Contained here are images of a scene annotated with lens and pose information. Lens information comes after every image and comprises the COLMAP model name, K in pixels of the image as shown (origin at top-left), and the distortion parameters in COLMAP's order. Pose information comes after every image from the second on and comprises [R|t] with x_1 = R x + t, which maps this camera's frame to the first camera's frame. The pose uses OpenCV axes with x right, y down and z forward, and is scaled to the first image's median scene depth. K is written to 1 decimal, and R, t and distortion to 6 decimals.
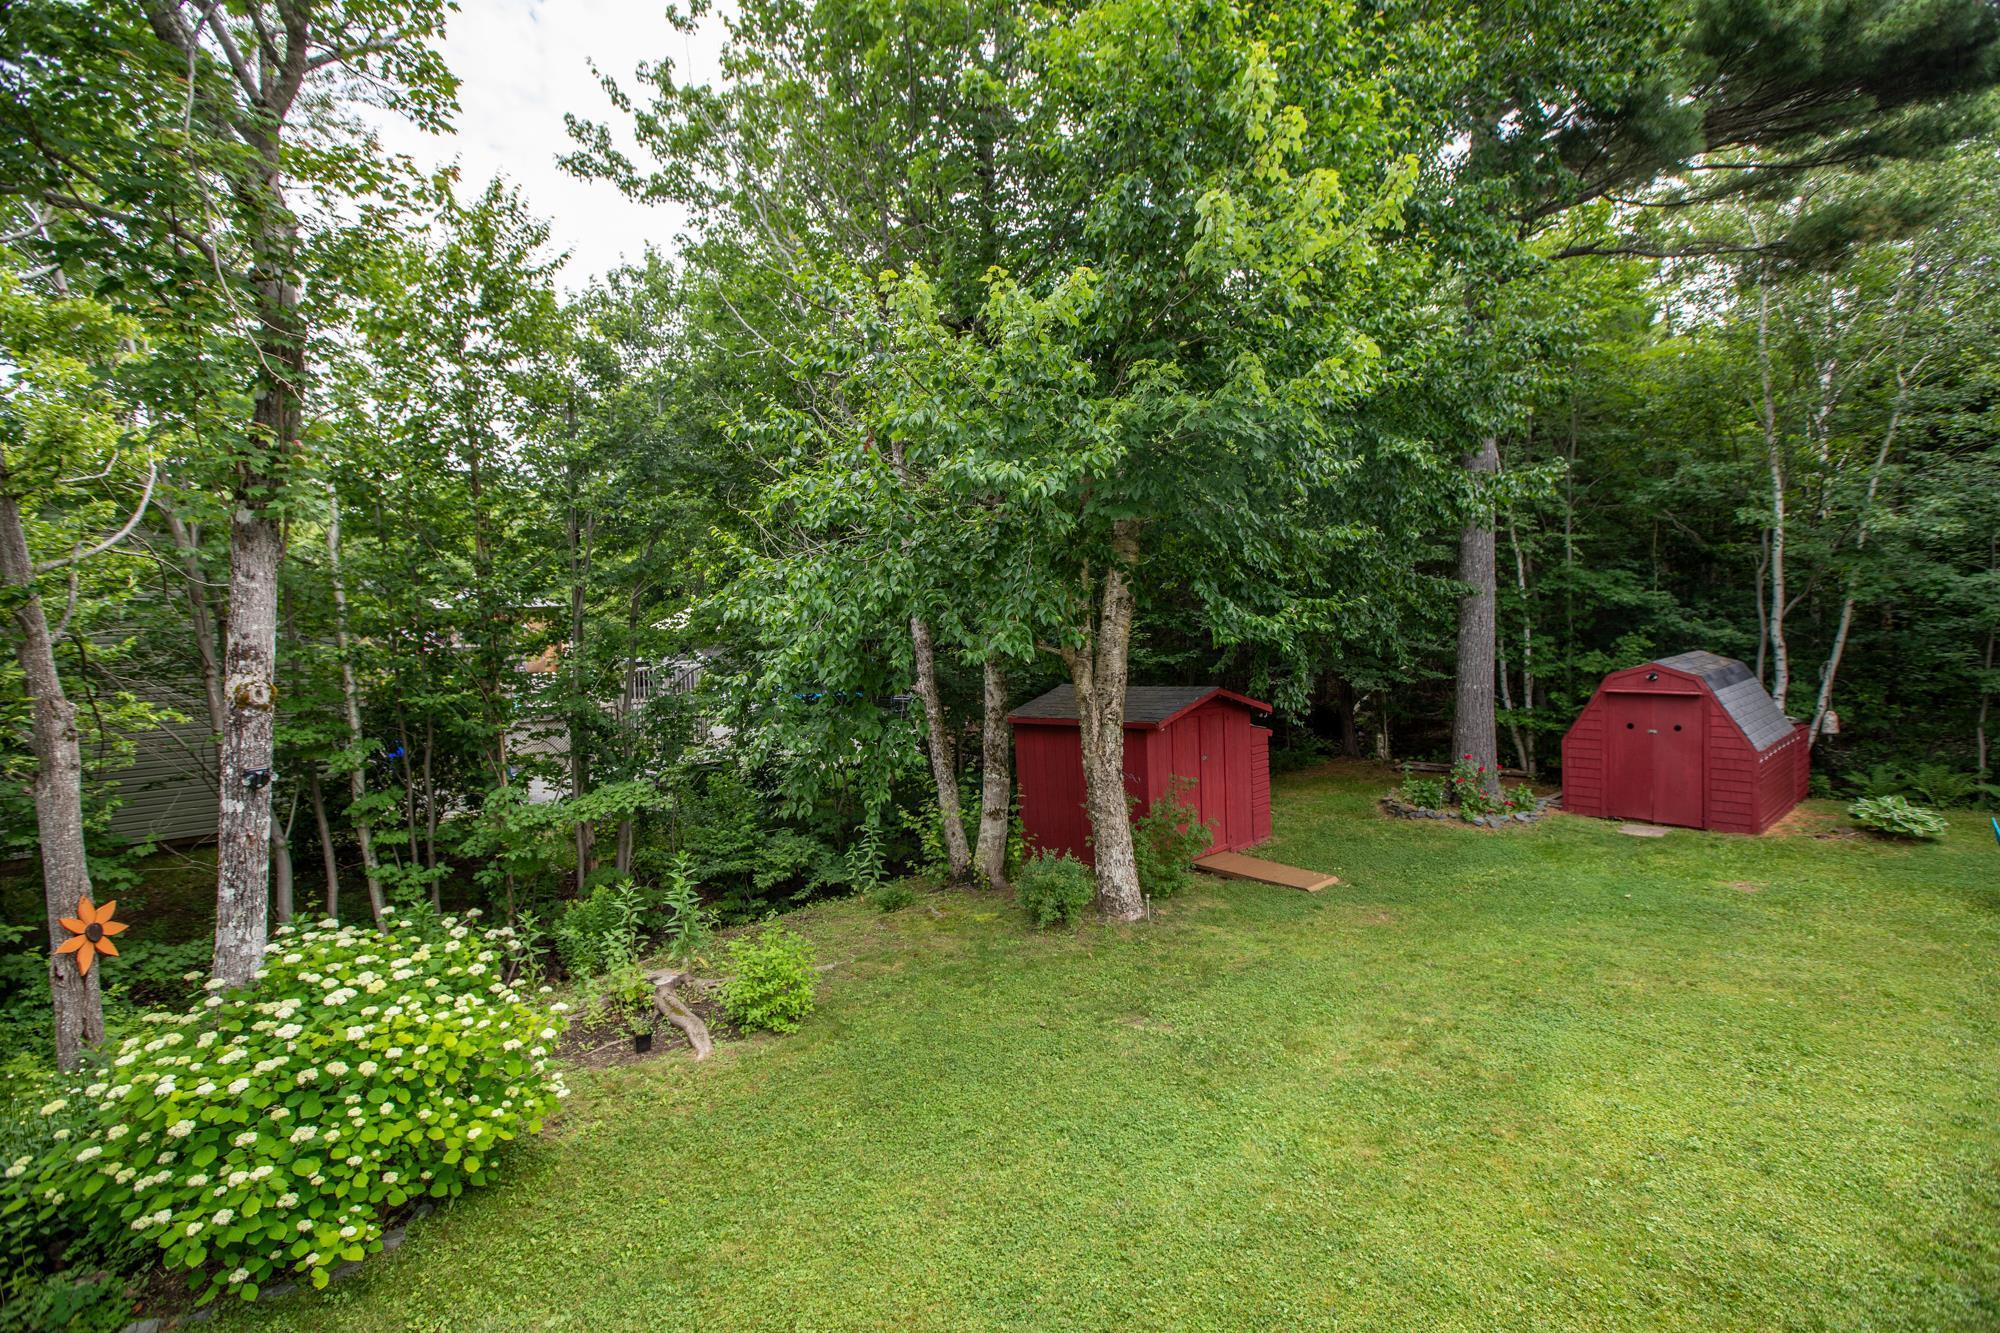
lens RADIAL K [[918.9, 0, 1000.0], [0, 918.9, 666.5], [0, 0, 1]] dist [-0.041147, 0.010270]
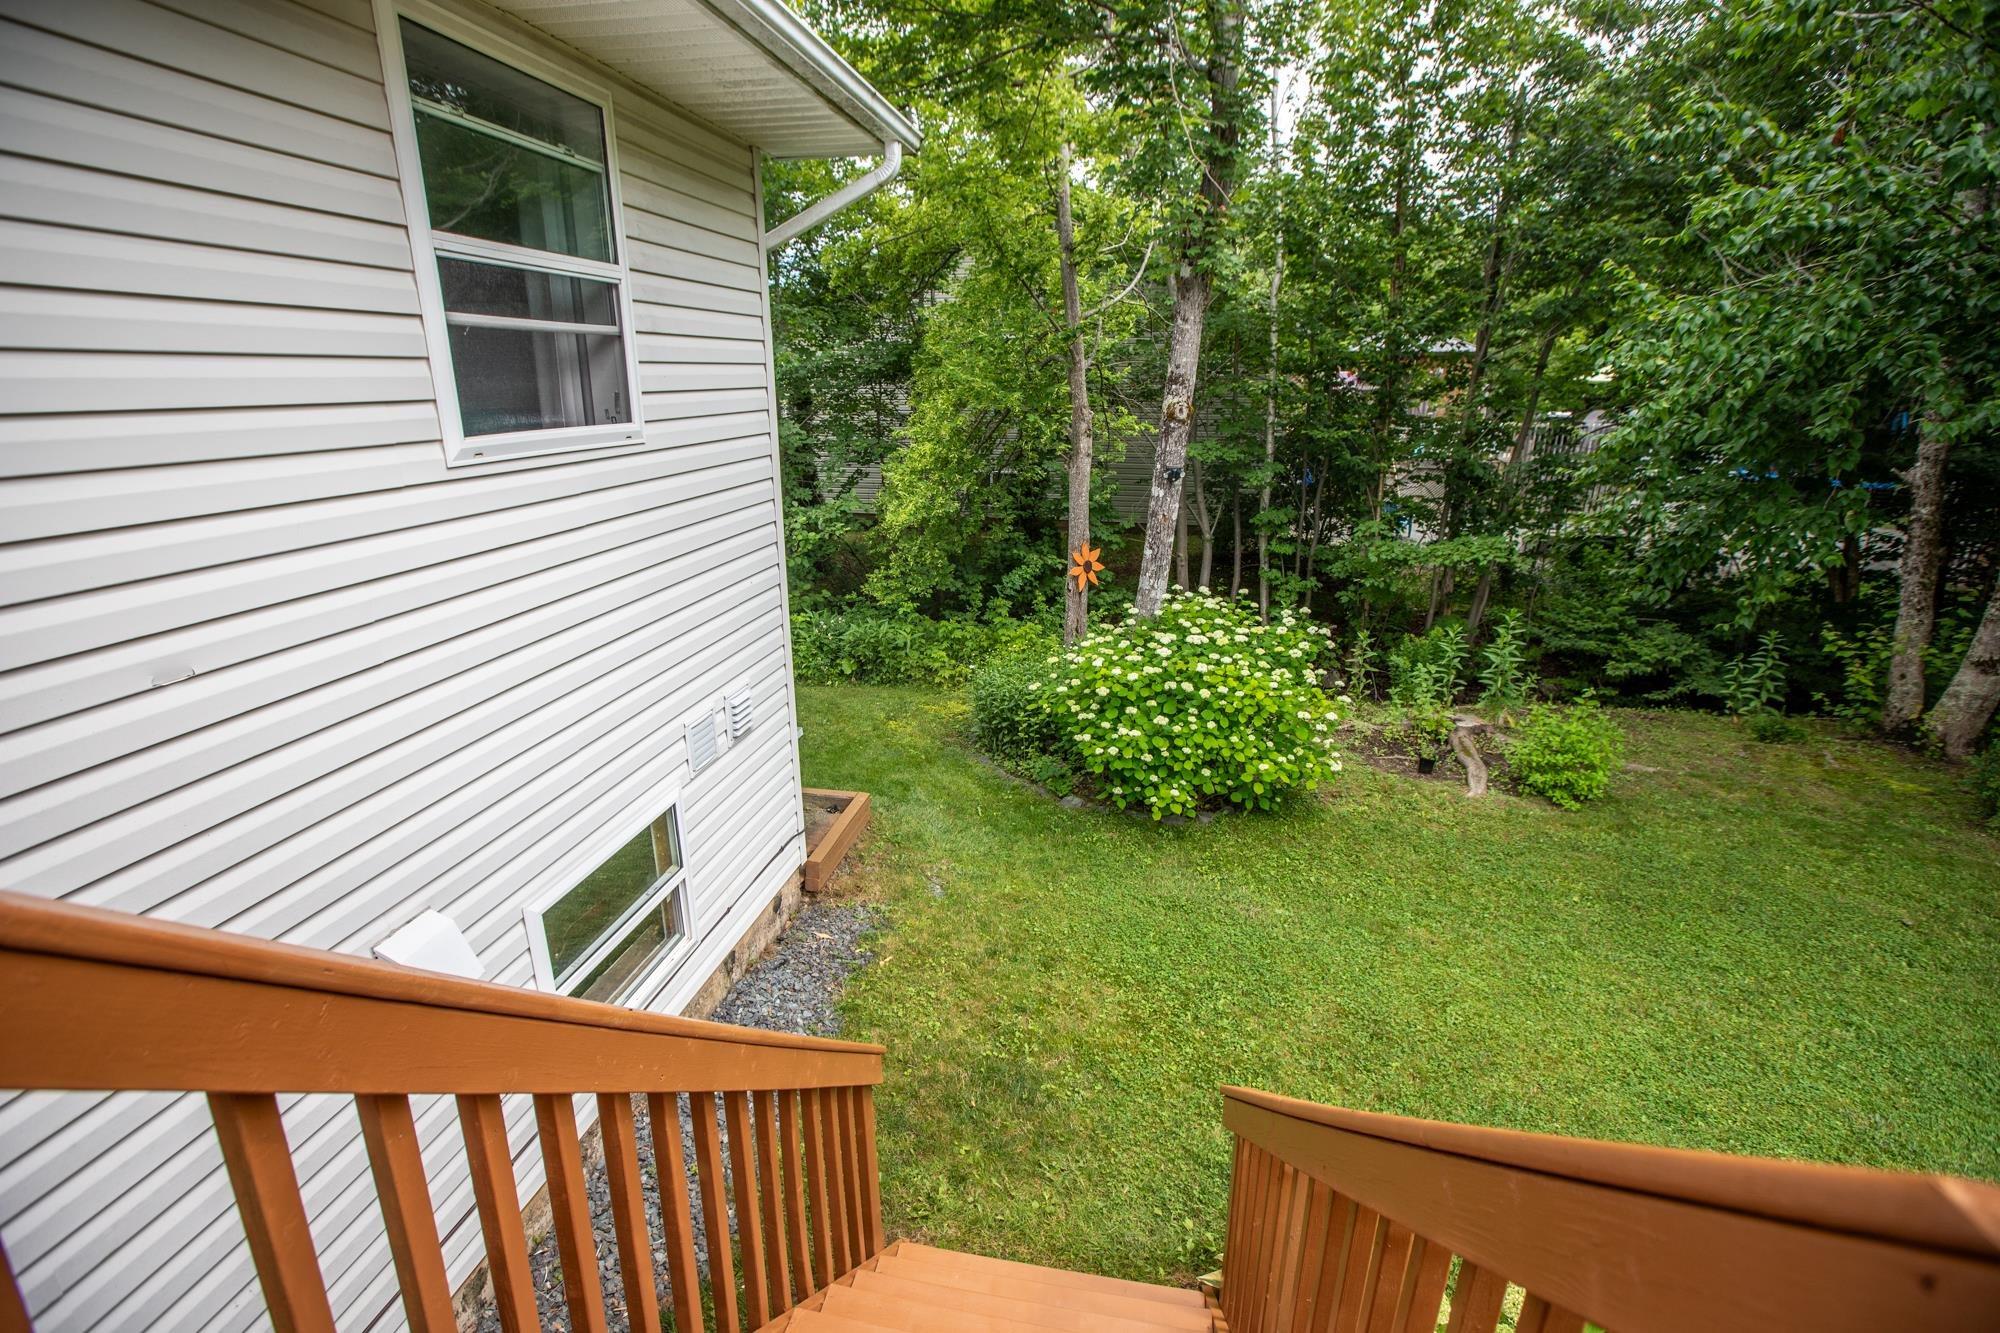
lens RADIAL K [[911.7, 0, 1000.0], [0, 911.7, 666.5], [0, 0, 1]] dist [-0.005435, -0.000045]
pose [[0.587686, 0.277591, -0.759980, 0.153358], [-0.067717, 0.952882, 0.295686, 0.007929], [0.806251, -0.122307, 0.578793, -0.064964]]
